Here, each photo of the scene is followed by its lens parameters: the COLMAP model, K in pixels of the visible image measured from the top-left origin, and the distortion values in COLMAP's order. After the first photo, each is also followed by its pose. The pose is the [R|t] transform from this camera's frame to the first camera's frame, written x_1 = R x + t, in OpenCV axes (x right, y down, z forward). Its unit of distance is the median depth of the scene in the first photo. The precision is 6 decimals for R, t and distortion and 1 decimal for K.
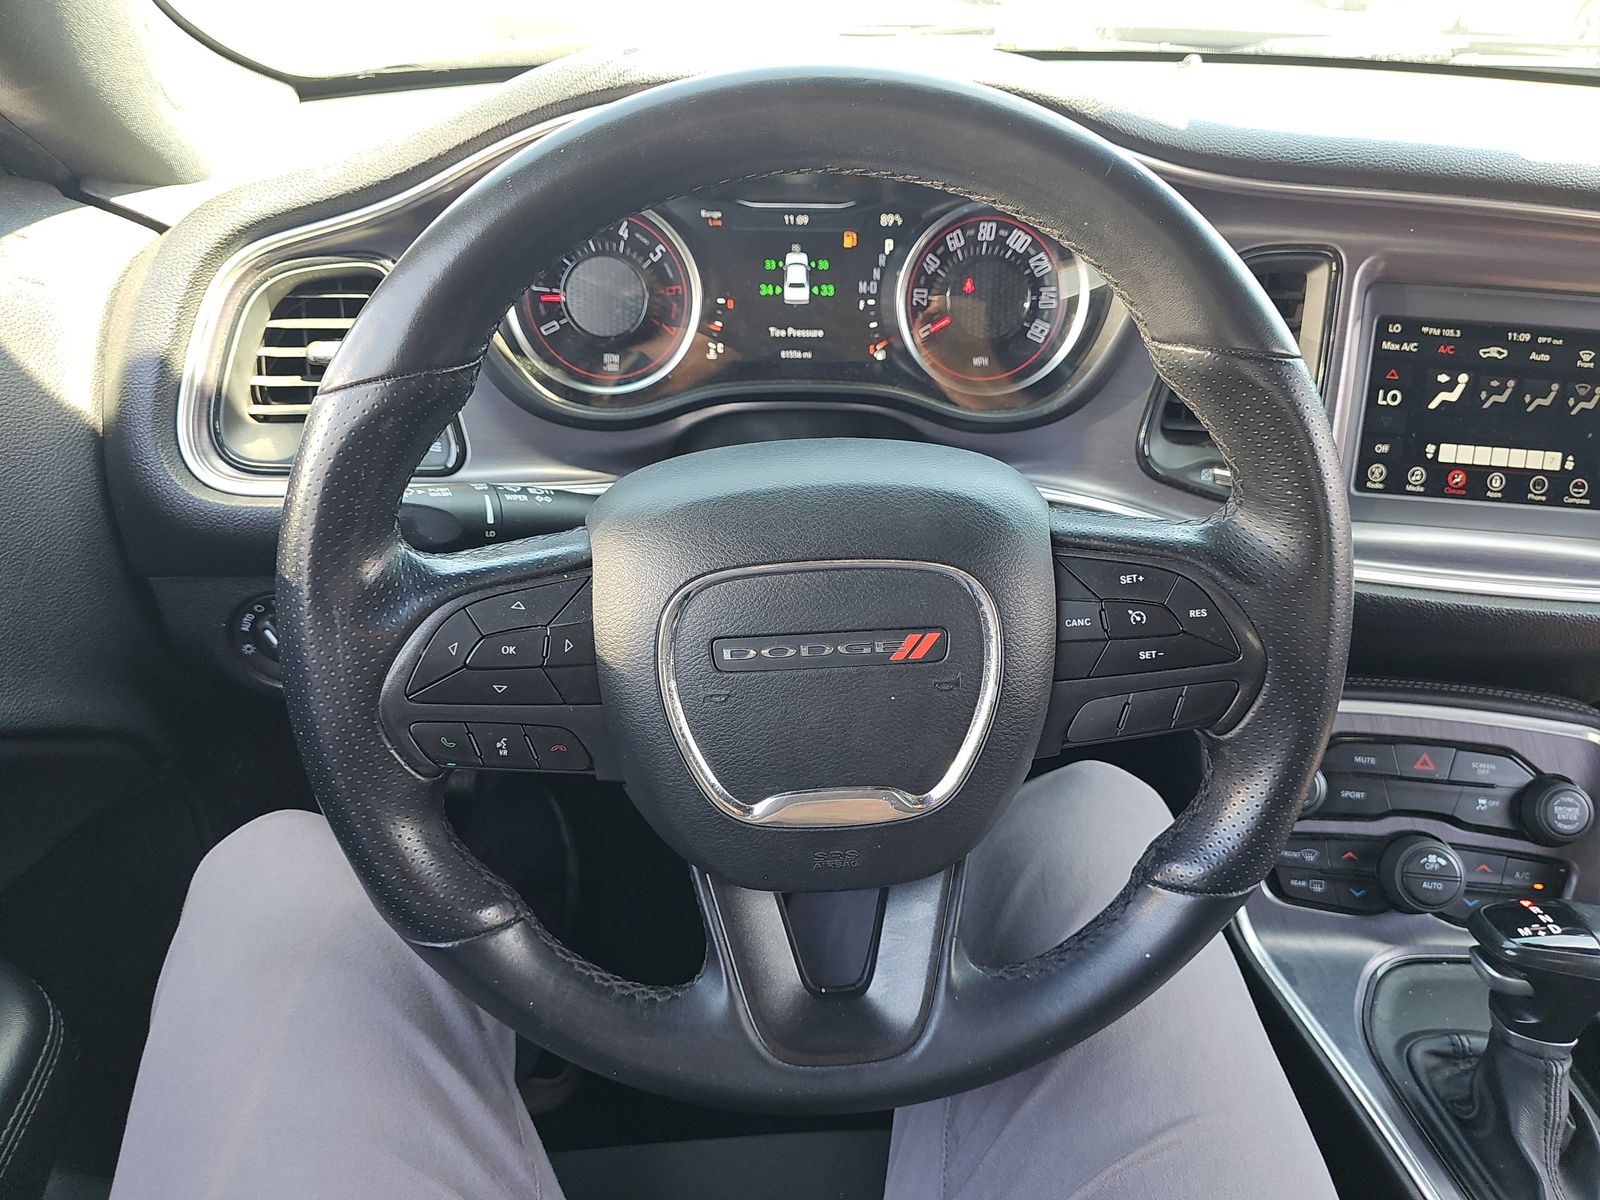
lens RADIAL K [[1061.4, 0, 819.6], [0, 1061.4, 636.3], [0, 0, 1]] dist [-0.005667, -0.012126]
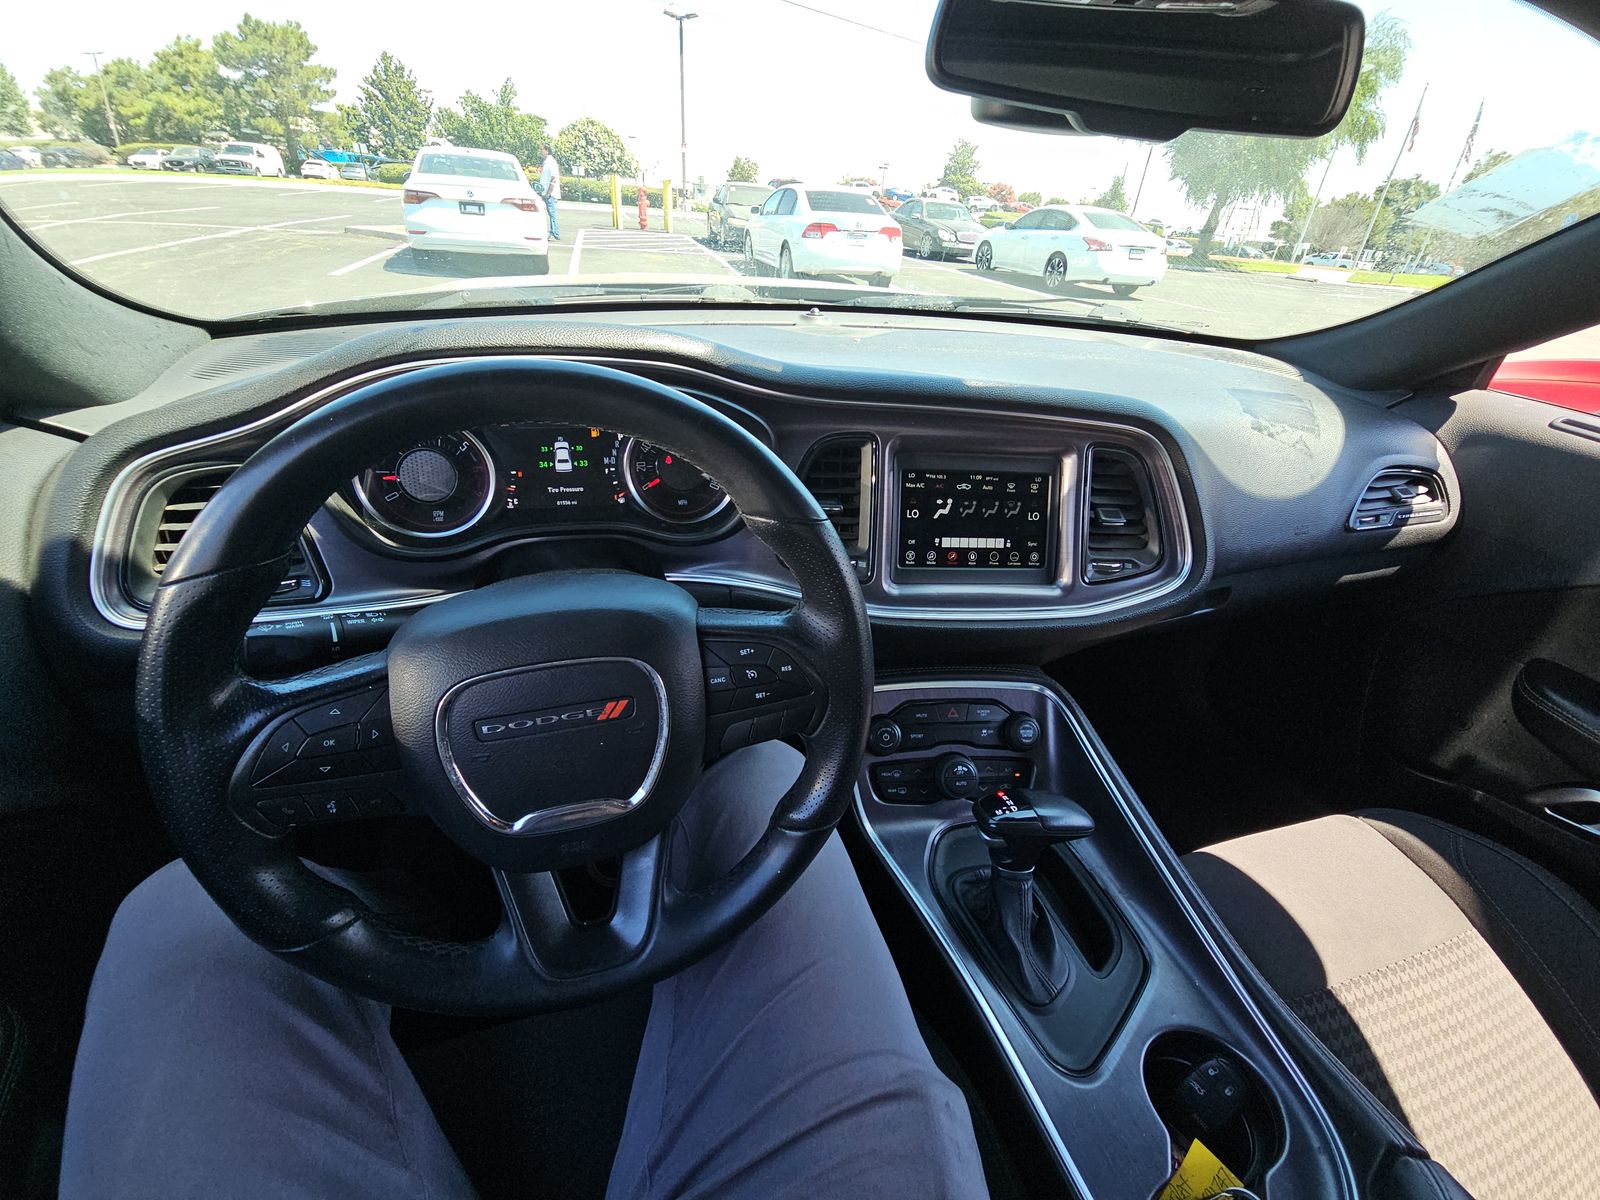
lens RADIAL K [[635.9, 0, 800.0], [0, 635.9, 600.0], [0, 0, 1]] dist [0.013353, -0.016060]
pose [[0.974796, -0.078994, 0.208644, 0.120518], [0.086011, 0.995986, -0.024759, -0.072632], [-0.205851, 0.042081, 0.977678, -0.009106]]
